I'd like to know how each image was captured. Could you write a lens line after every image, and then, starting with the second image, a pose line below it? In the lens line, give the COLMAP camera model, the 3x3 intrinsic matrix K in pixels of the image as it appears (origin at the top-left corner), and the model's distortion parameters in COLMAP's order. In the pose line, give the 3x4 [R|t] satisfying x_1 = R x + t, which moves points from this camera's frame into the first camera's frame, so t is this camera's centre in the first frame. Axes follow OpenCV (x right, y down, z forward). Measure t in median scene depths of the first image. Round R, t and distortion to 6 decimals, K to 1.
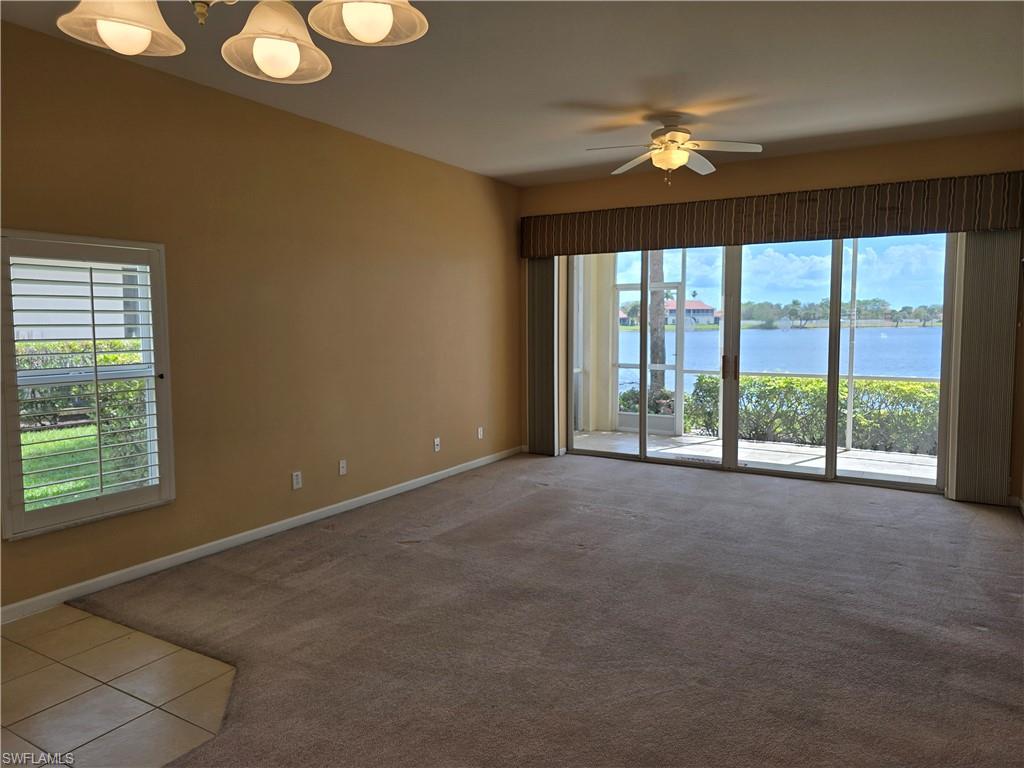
lens RADIAL K [[687.7, 0, 511.3], [0, 687.7, 374.2], [0, 0, 1]] dist [0.018952, -0.001567]
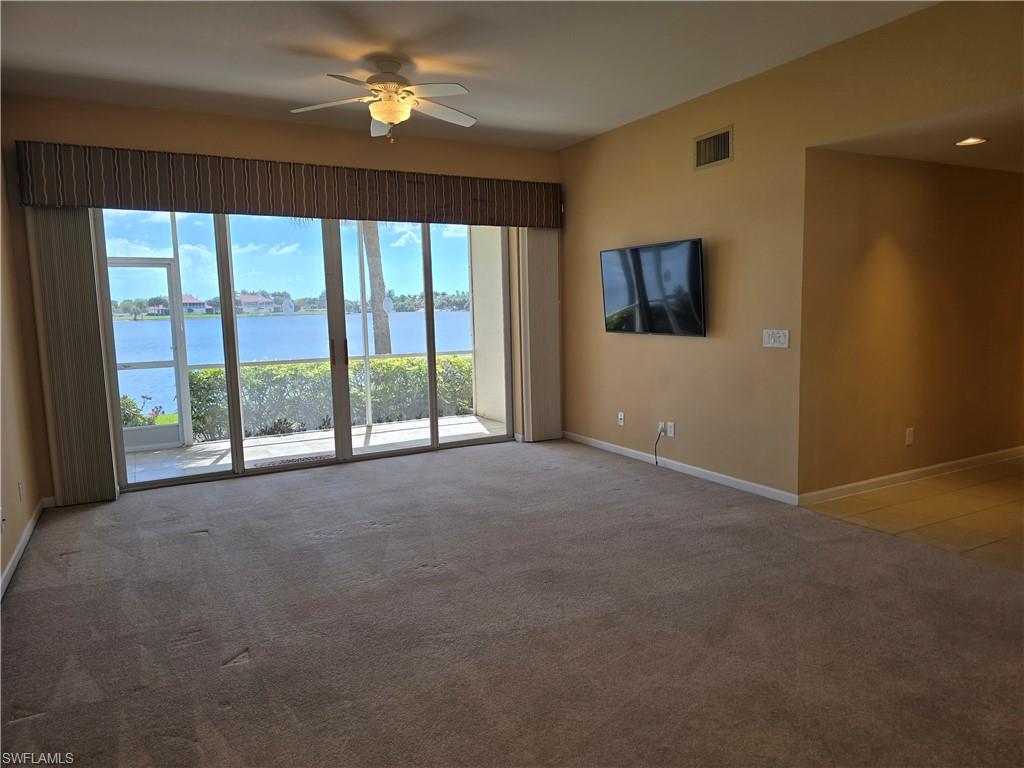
lens RADIAL K [[689.9, 0, 523.9], [0, 689.9, 363.8], [0, 0, 1]] dist [0.134859, -0.184052]
pose [[0.502315, -0.079131, 0.861056, -0.385530], [0.086096, 0.995432, 0.041254, -0.010682], [-0.860388, 0.053411, 0.506834, 0.332269]]
